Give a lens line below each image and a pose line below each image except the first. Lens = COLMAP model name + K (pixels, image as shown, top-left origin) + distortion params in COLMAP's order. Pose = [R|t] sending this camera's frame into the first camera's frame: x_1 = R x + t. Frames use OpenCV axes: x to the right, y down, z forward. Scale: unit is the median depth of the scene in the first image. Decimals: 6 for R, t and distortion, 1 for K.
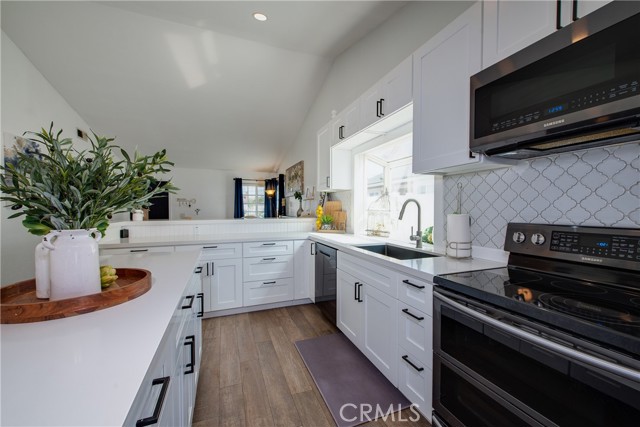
lens RADIAL K [[253.0, 0, 318.7], [0, 253.0, 213.9], [0, 0, 1]] dist [0.000418, -0.000256]
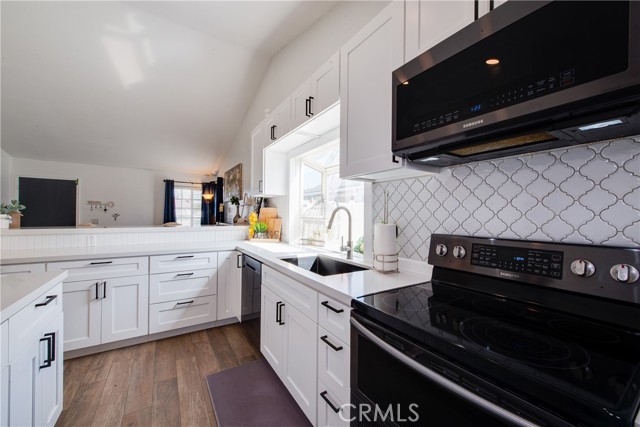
lens RADIAL K [[249.6, 0, 320.0], [0, 249.6, 213.5], [0, 0, 1]] dist [0.000309, -0.000206]
pose [[0.980300, 0.012138, 0.197143, 0.098374], [-0.006885, 0.999603, -0.027307, -0.007497], [-0.197397, 0.025412, 0.979994, 0.107369]]
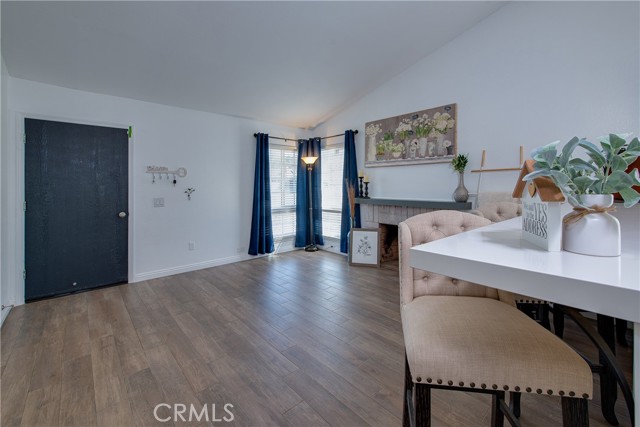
lens RADIAL K [[277.4, 0, 326.8], [0, 277.4, 186.7], [0, 0, 1]] dist [0.000913, -0.000064]
pose [[0.934797, -0.006629, 0.355120, -1.293194], [0.013571, 0.999762, -0.017060, -0.029387], [-0.354922, 0.020767, 0.934665, 1.164526]]
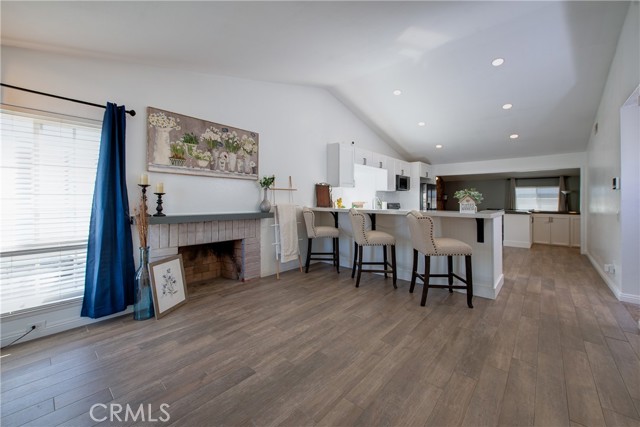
lens RADIAL K [[254.3, 0, 321.0], [0, 254.3, 200.0], [0, 0, 1]] dist [0.000970, 0.000015]
pose [[-0.465786, -0.001492, 0.884896, -1.798041], [0.012163, 0.999893, 0.008088, -0.055761], [-0.884814, 0.014530, -0.465718, 2.684550]]
